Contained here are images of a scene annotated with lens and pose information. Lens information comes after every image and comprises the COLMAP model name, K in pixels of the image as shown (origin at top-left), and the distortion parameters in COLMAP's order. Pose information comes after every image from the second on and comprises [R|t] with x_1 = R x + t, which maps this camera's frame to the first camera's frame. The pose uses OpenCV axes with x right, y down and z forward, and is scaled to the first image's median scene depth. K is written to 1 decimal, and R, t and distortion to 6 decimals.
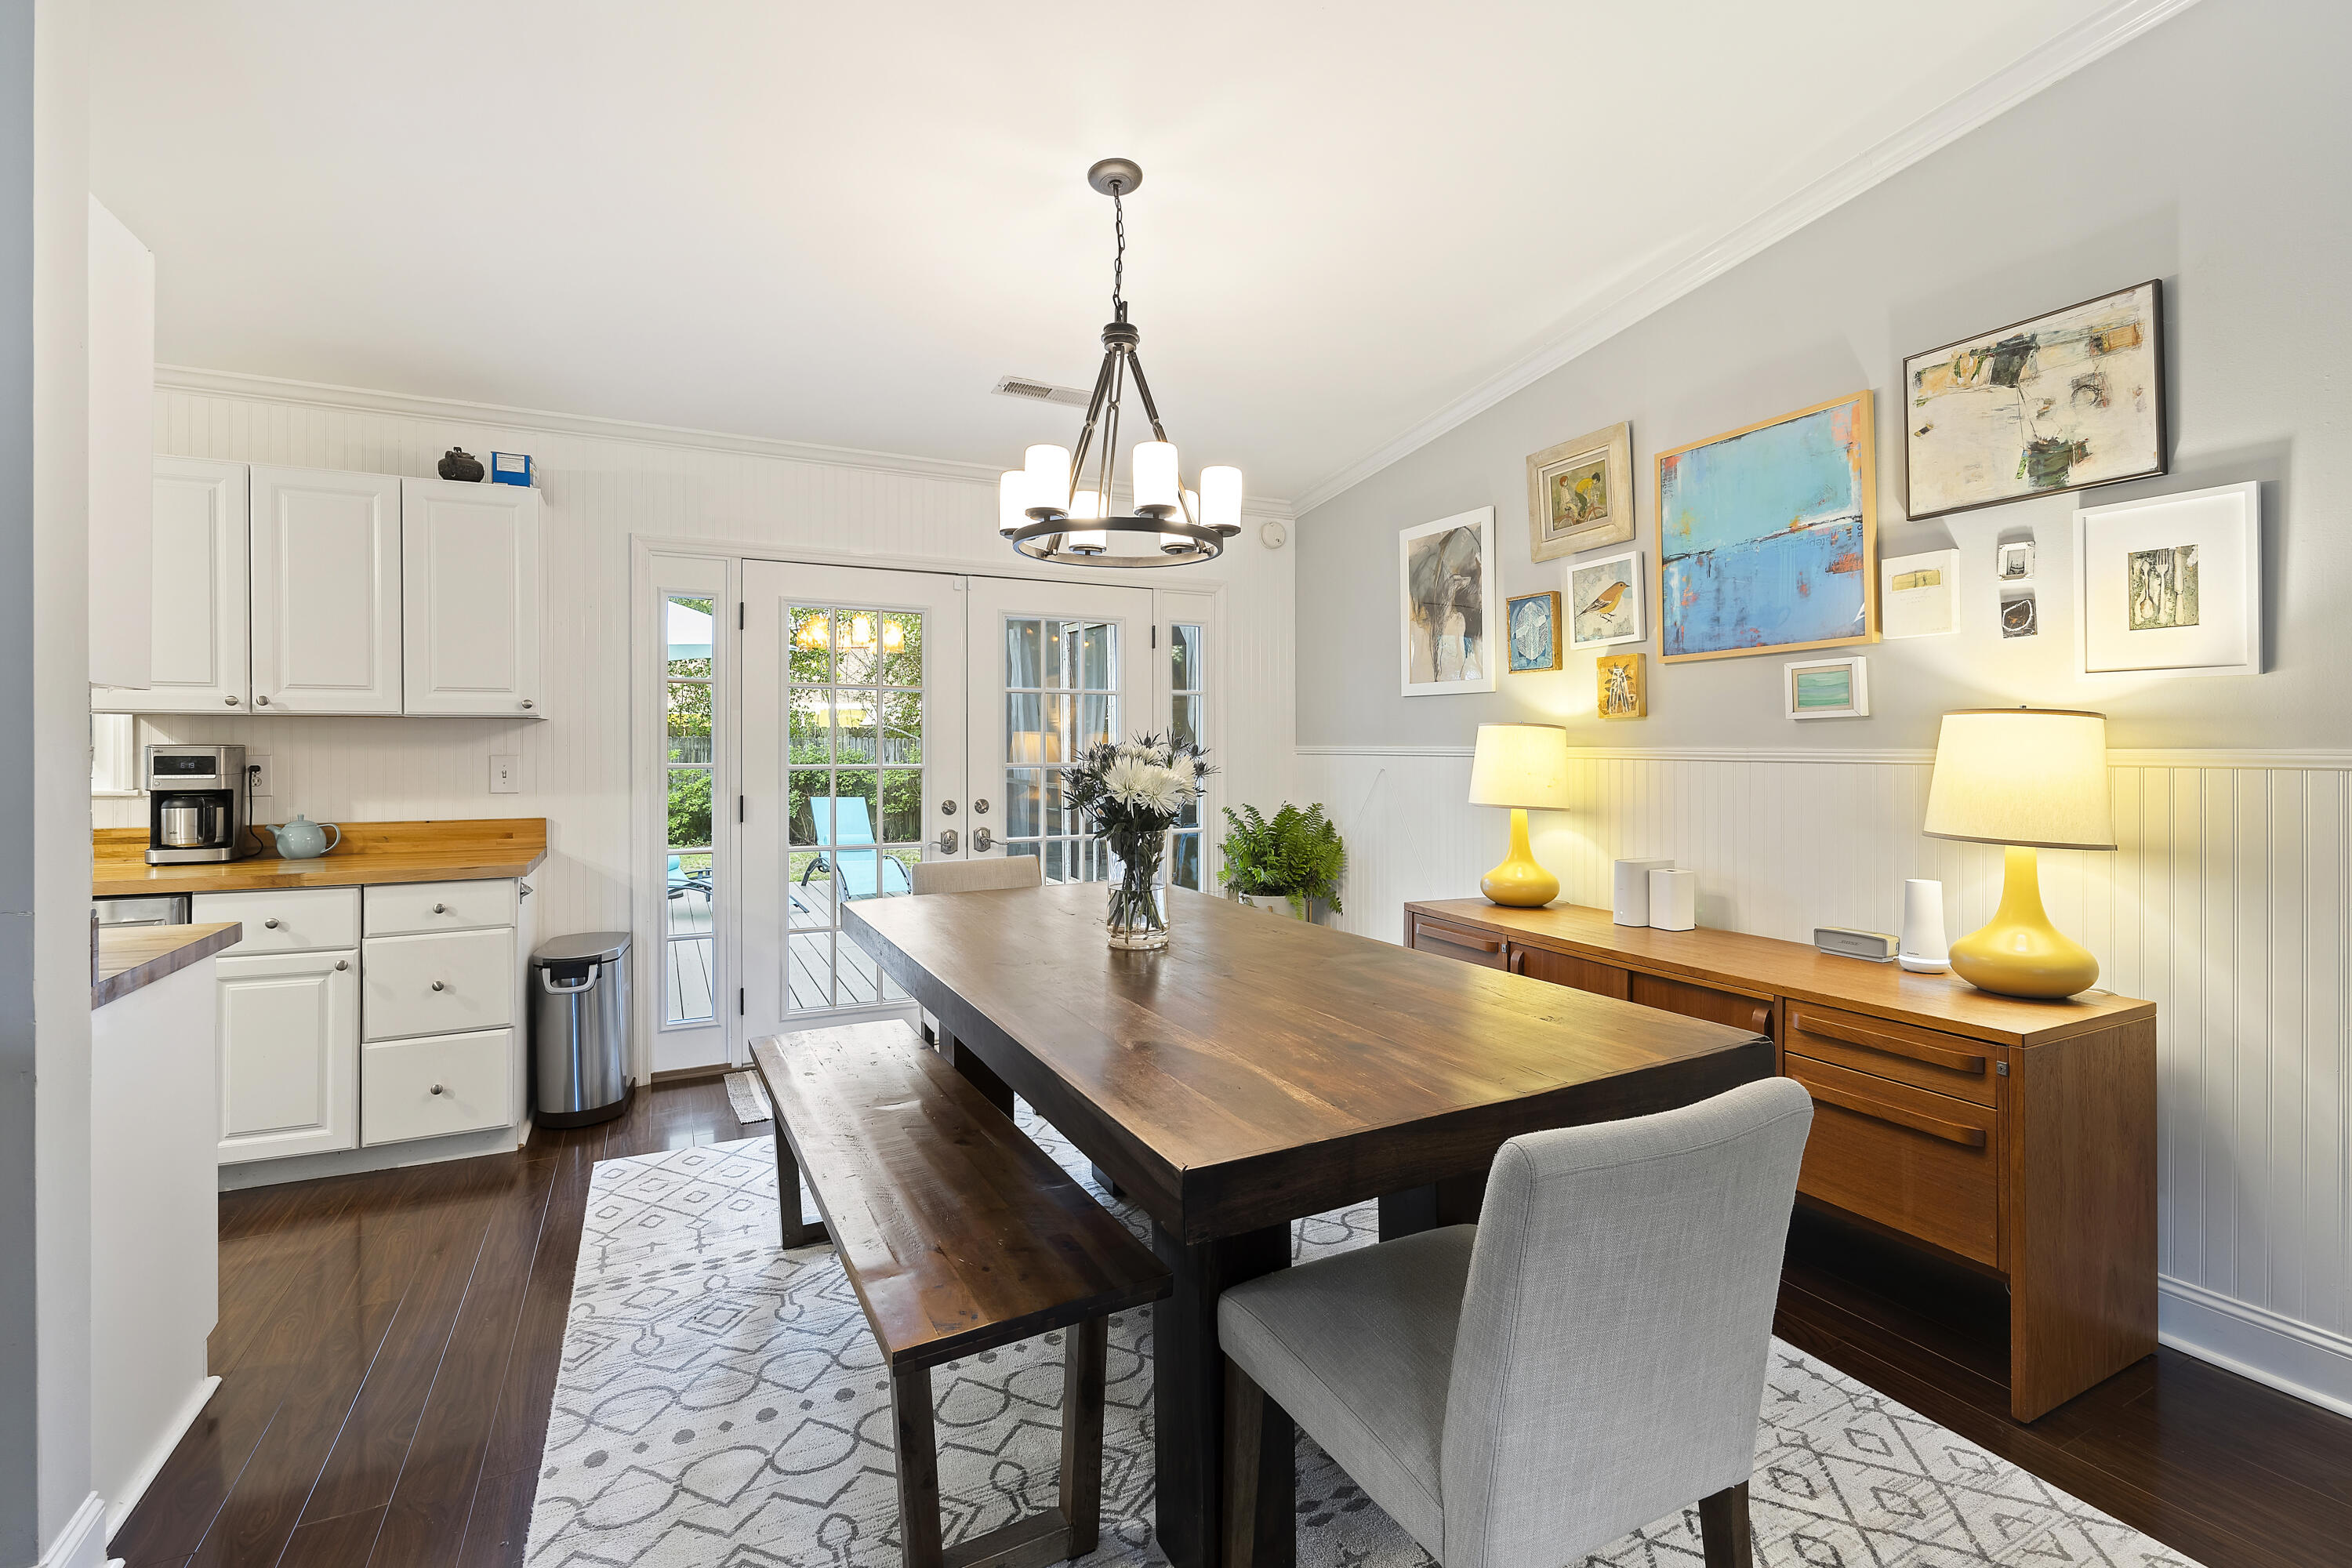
lens RADIAL K [[1057.6, 0, 1161.4], [0, 1057.6, 744.4], [0, 0, 1]] dist [-0.015271, 0.000661]
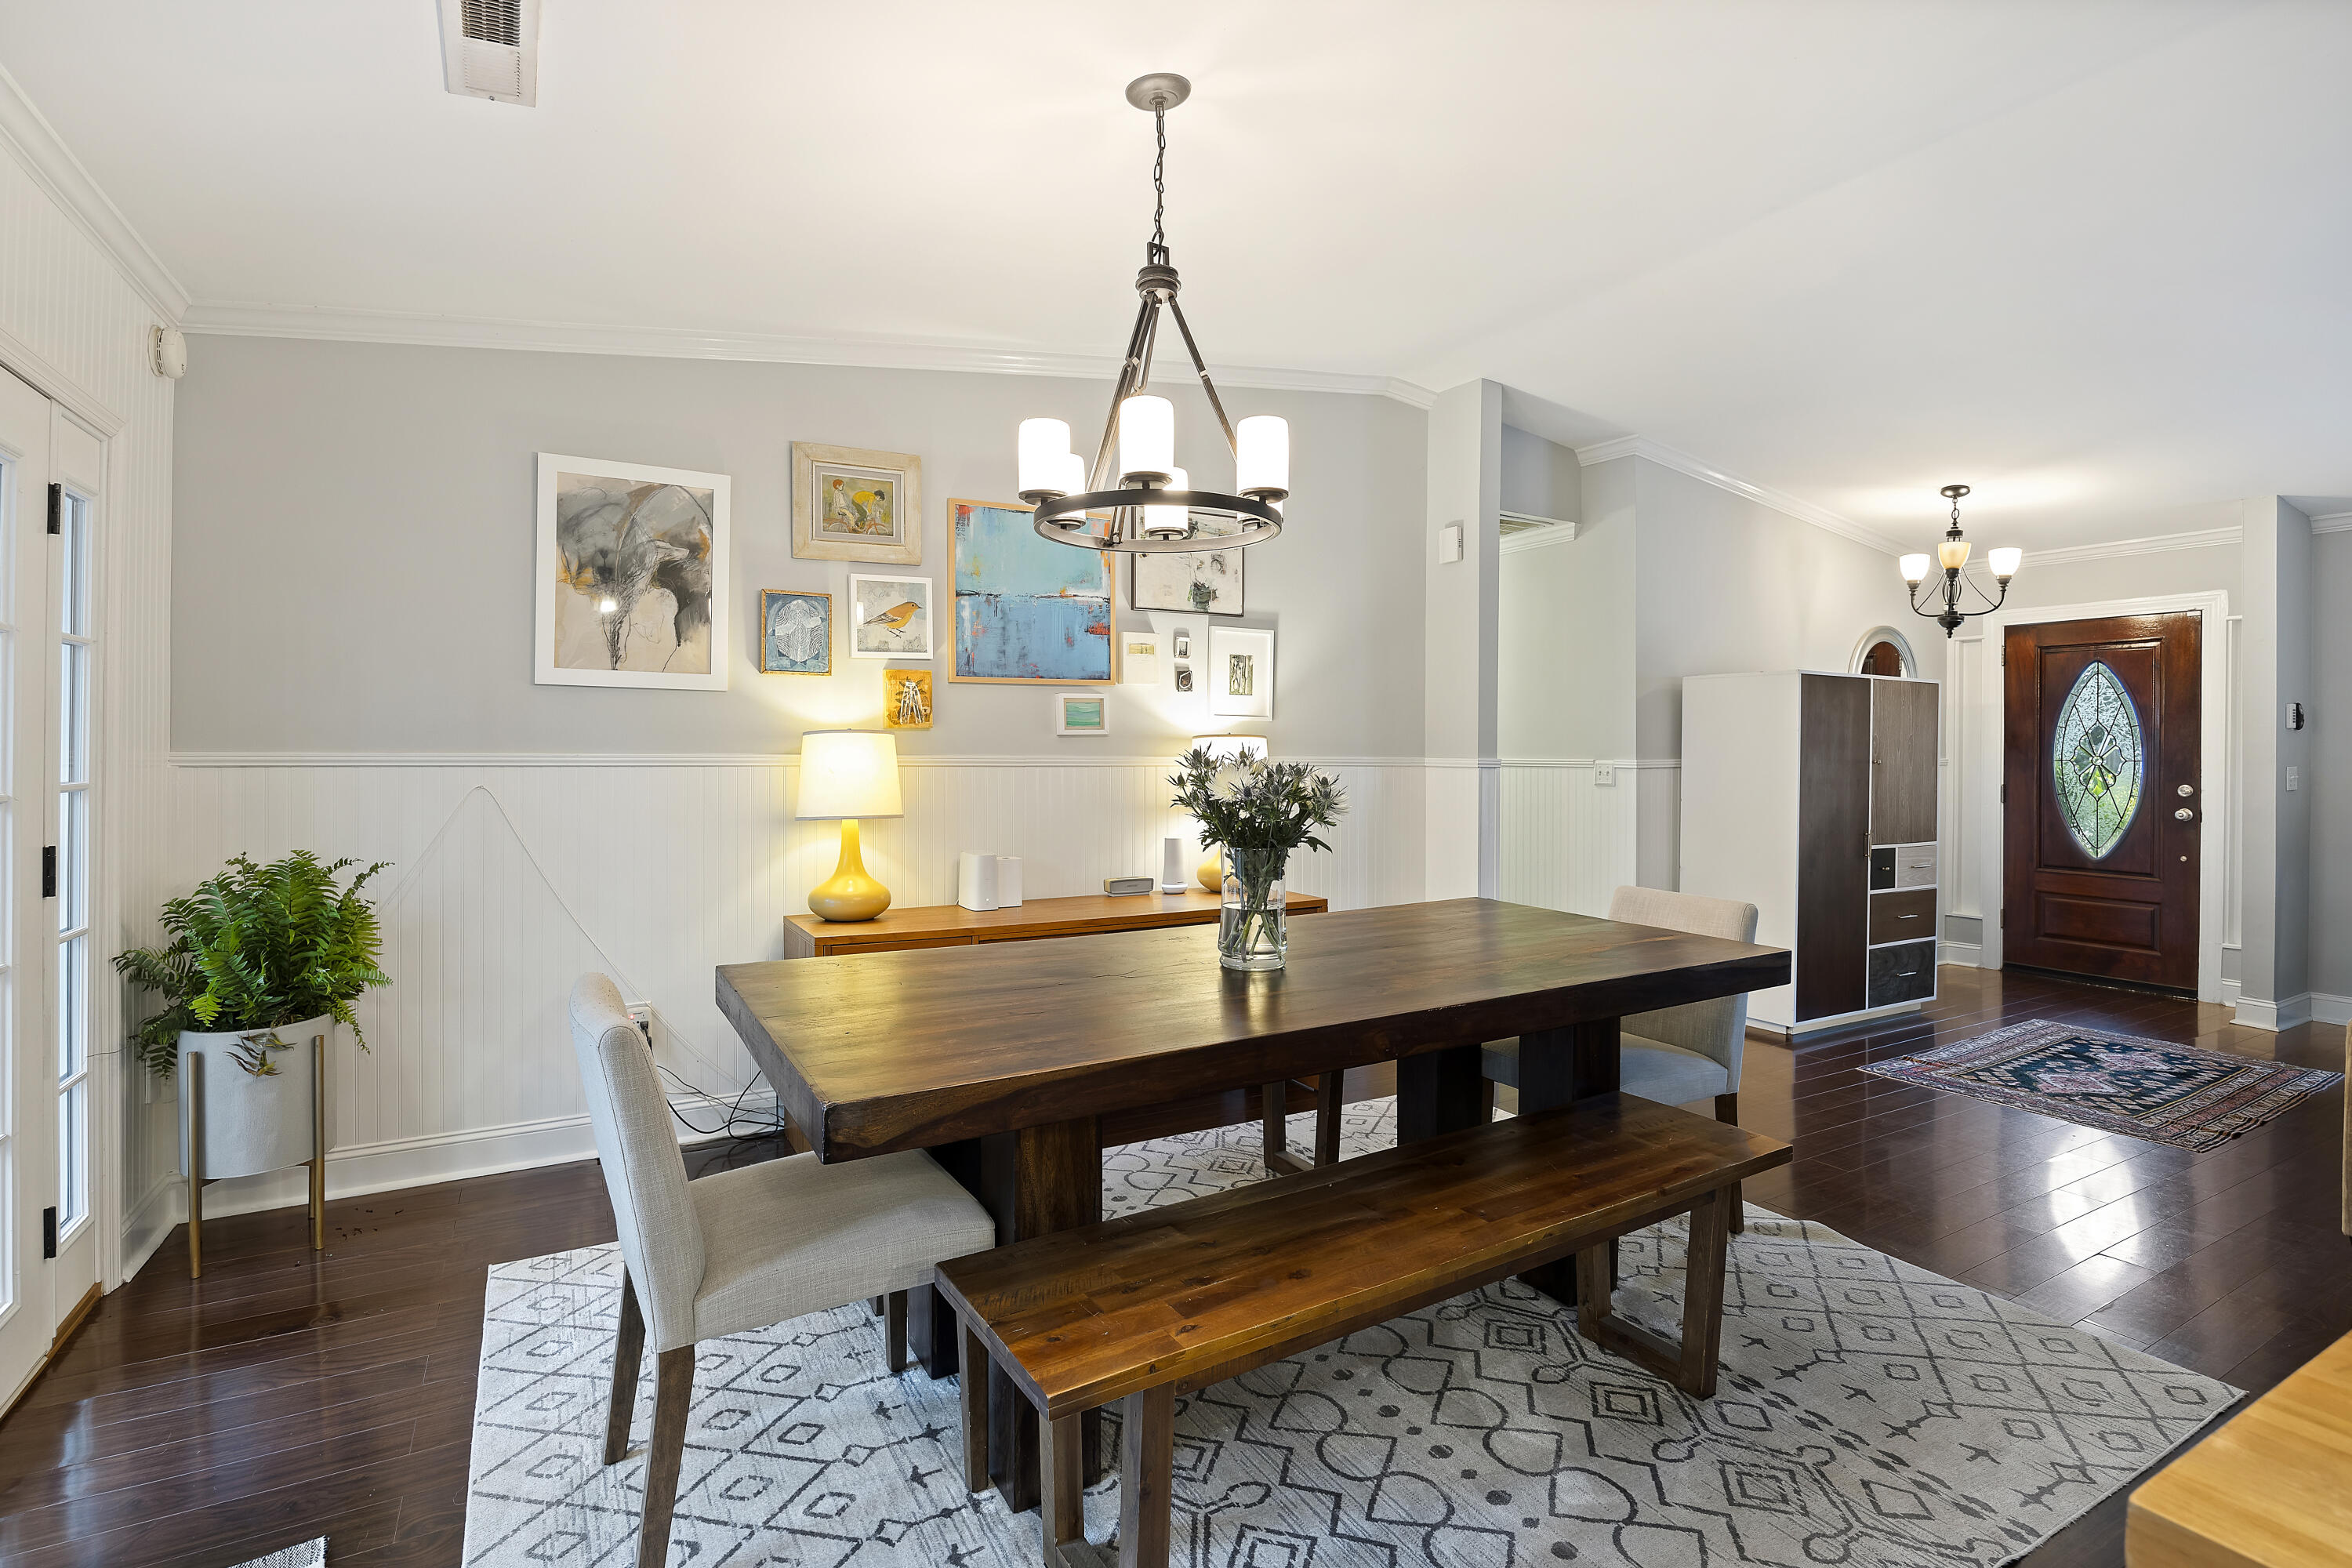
lens RADIAL K [[1097.7, 0, 1193.4], [0, 1097.7, 762.5], [0, 0, 1]] dist [-0.029903, 0.000140]
pose [[-0.070106, -0.006312, 0.997520, -0.718932], [-0.004306, 0.999973, 0.006024, 0.002120], [-0.997530, -0.003873, -0.070132, 0.805653]]
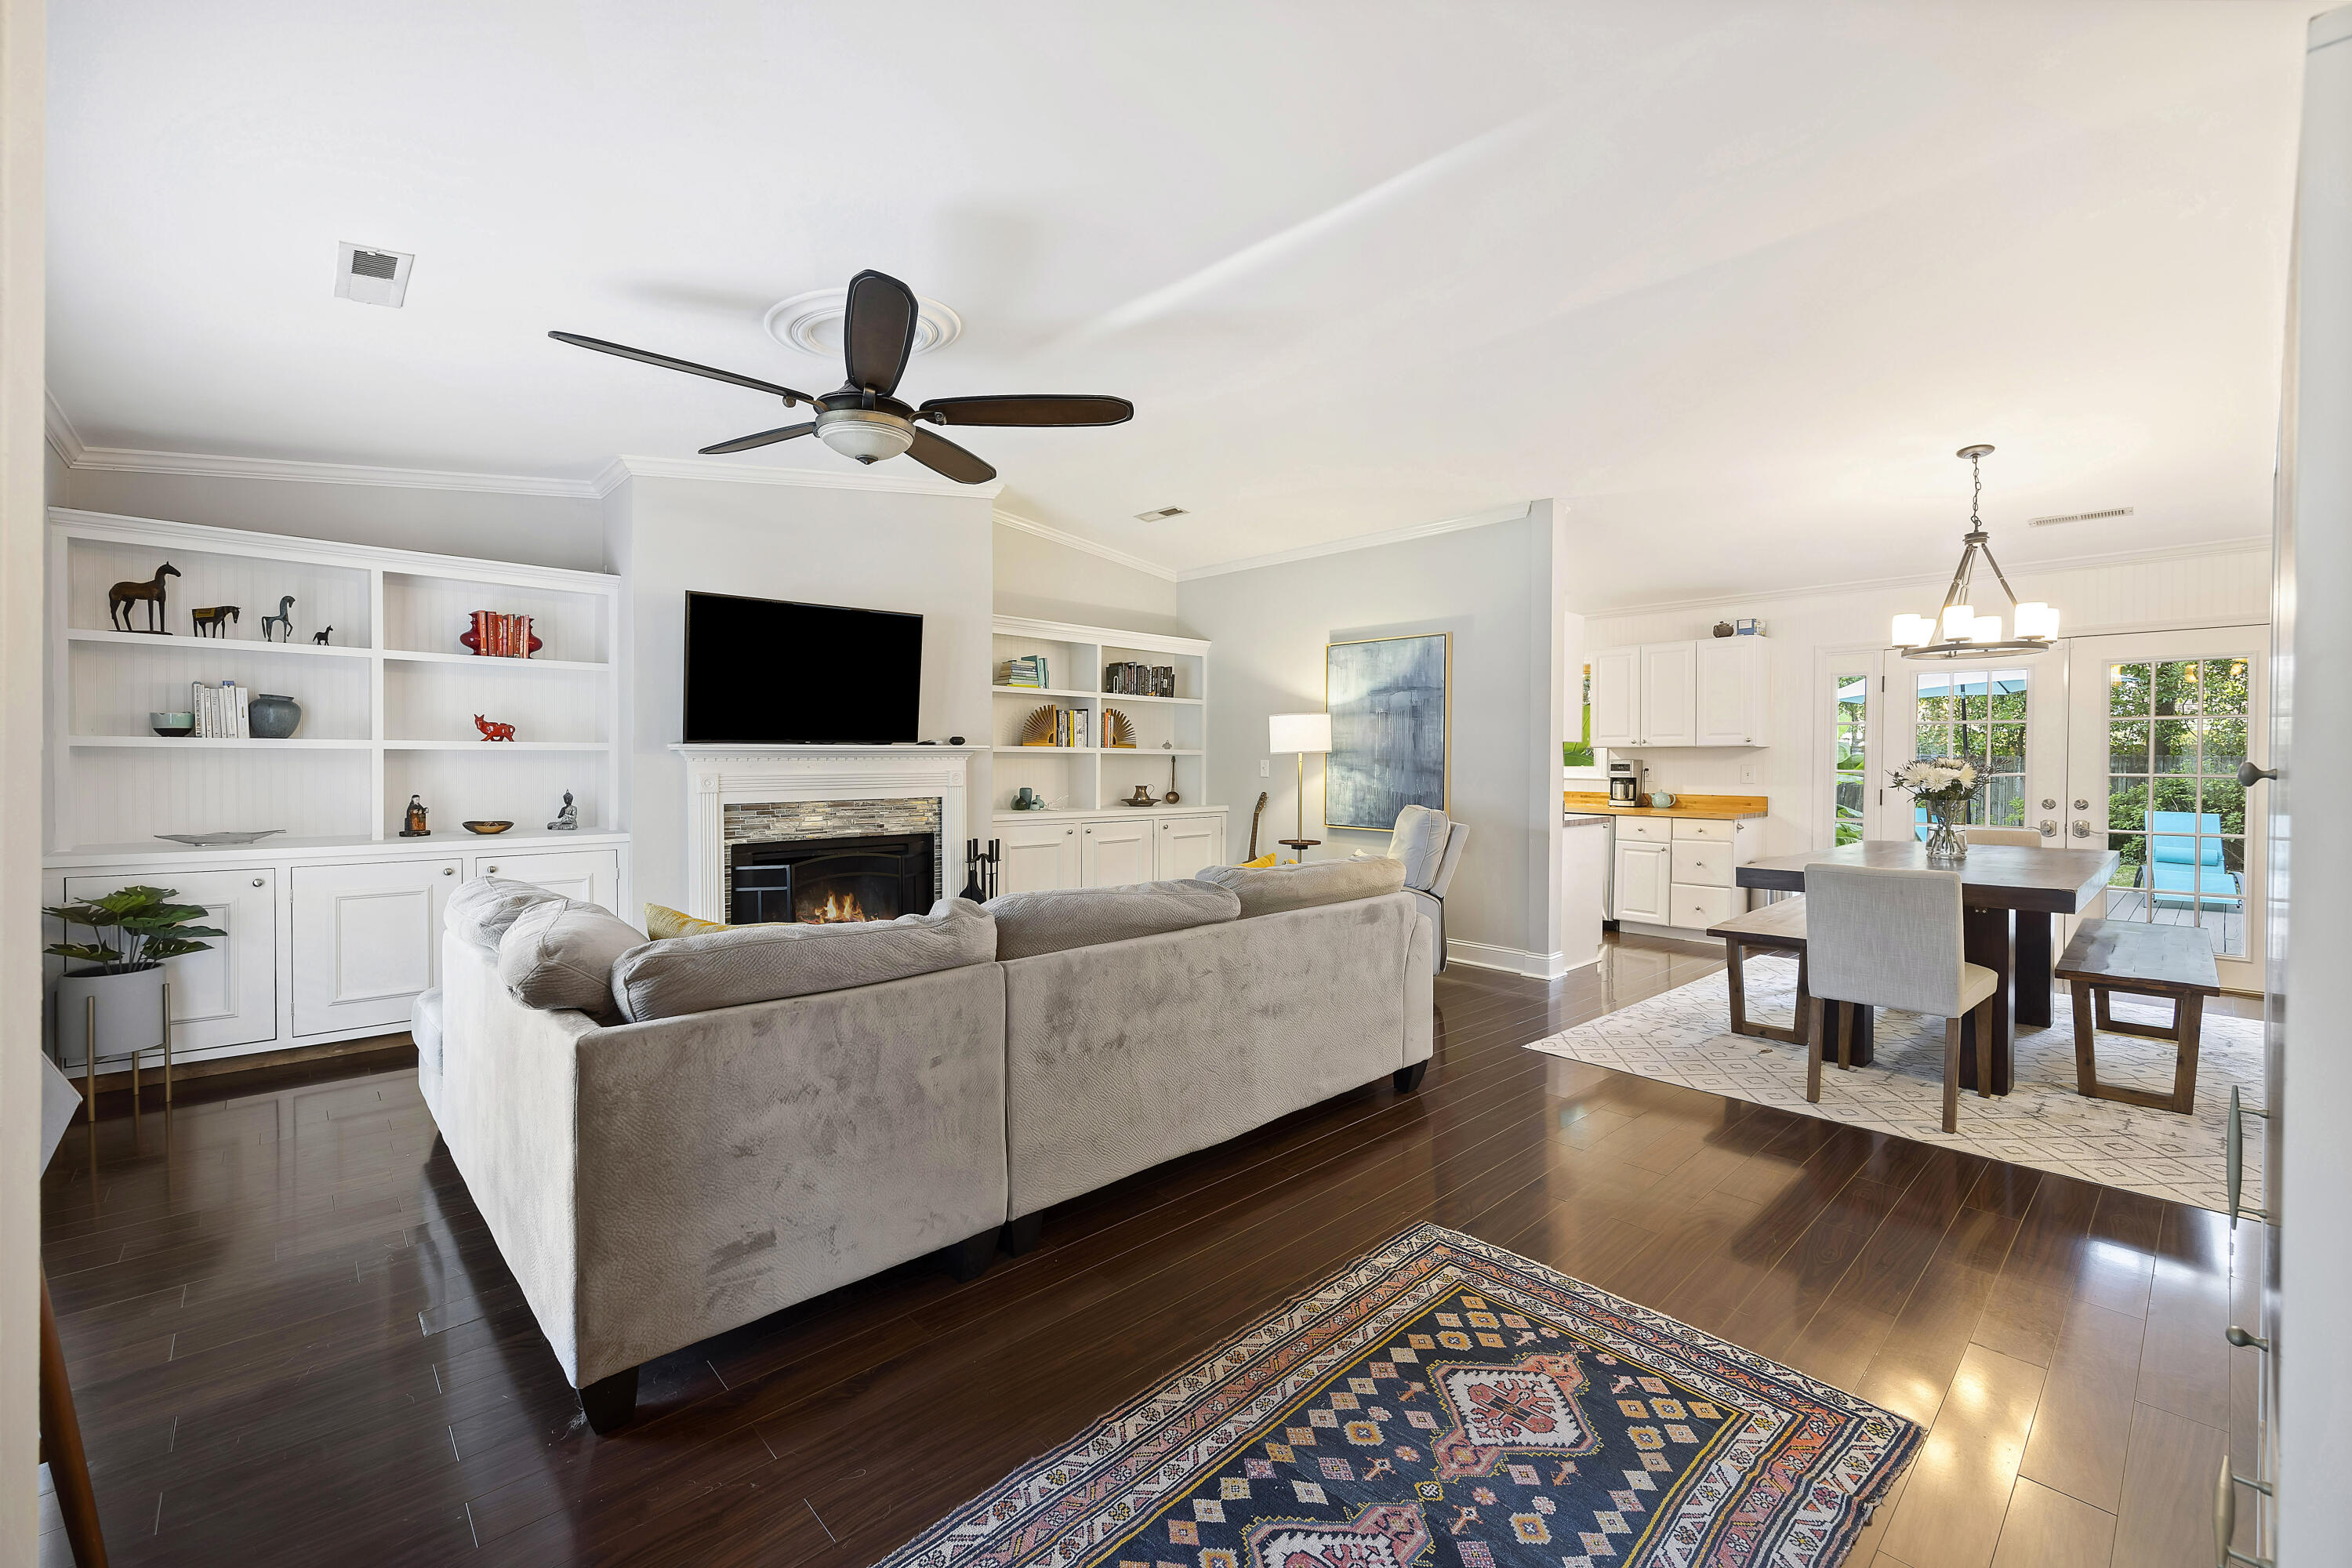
lens RADIAL K [[954.8, 0, 1184.5], [0, 954.8, 783.2], [0, 0, 1]] dist [0.004658, -0.000592]
pose [[0.288560, 0.022730, -0.957192, 0.933640], [-0.003215, 0.999736, 0.022771, 0.007991], [0.957456, -0.003494, 0.288557, -0.648922]]
